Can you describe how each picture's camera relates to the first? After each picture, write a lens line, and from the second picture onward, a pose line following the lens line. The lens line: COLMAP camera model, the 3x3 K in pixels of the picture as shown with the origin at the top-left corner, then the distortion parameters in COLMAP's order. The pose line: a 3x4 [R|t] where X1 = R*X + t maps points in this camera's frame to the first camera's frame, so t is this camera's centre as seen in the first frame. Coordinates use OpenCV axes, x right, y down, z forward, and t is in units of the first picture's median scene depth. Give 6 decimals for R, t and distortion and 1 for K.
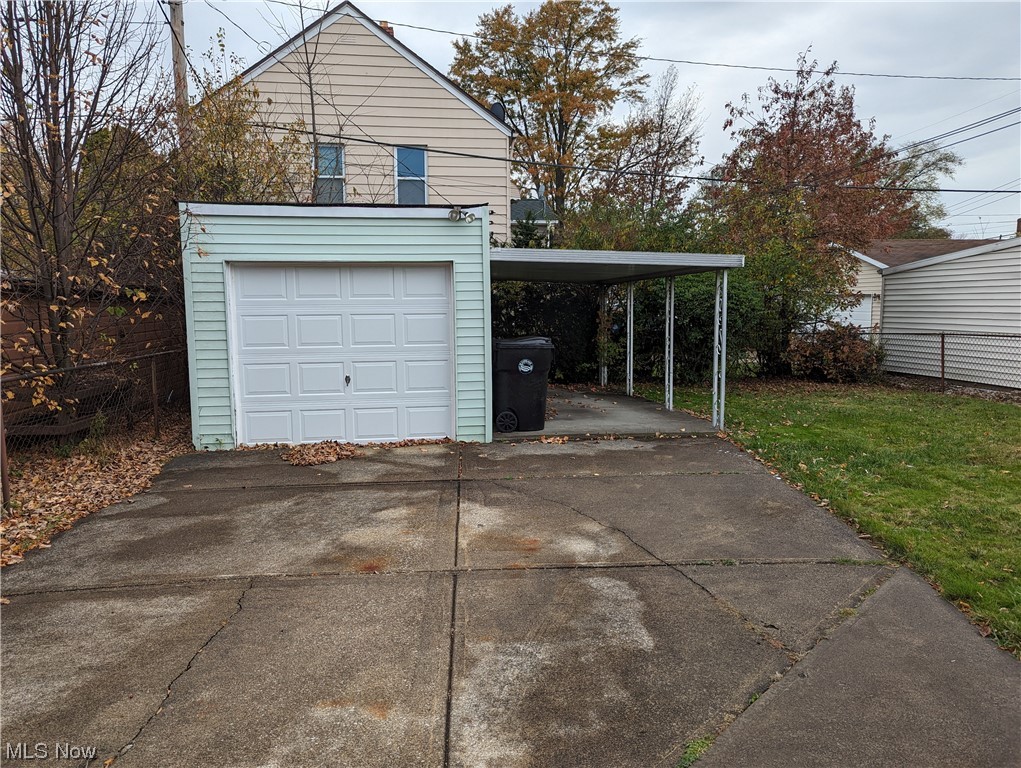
lens RADIAL K [[753.6, 0, 510.5], [0, 753.6, 384.0], [0, 0, 1]] dist [0.090009, -0.112502]
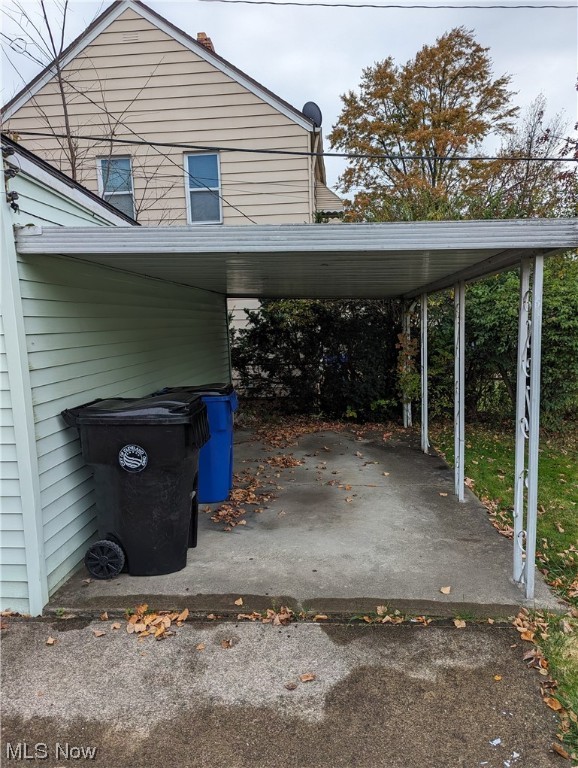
lens RADIAL K [[566.9, 0, 289.8], [0, 566.9, 408.5], [0, 0, 1]] dist [0.090009, -0.112502]
pose [[0.978385, 0.007601, -0.206653, 0.034431], [0.002037, 0.998921, 0.046388, -0.012543], [0.206783, -0.045806, 0.977314, 0.104133]]
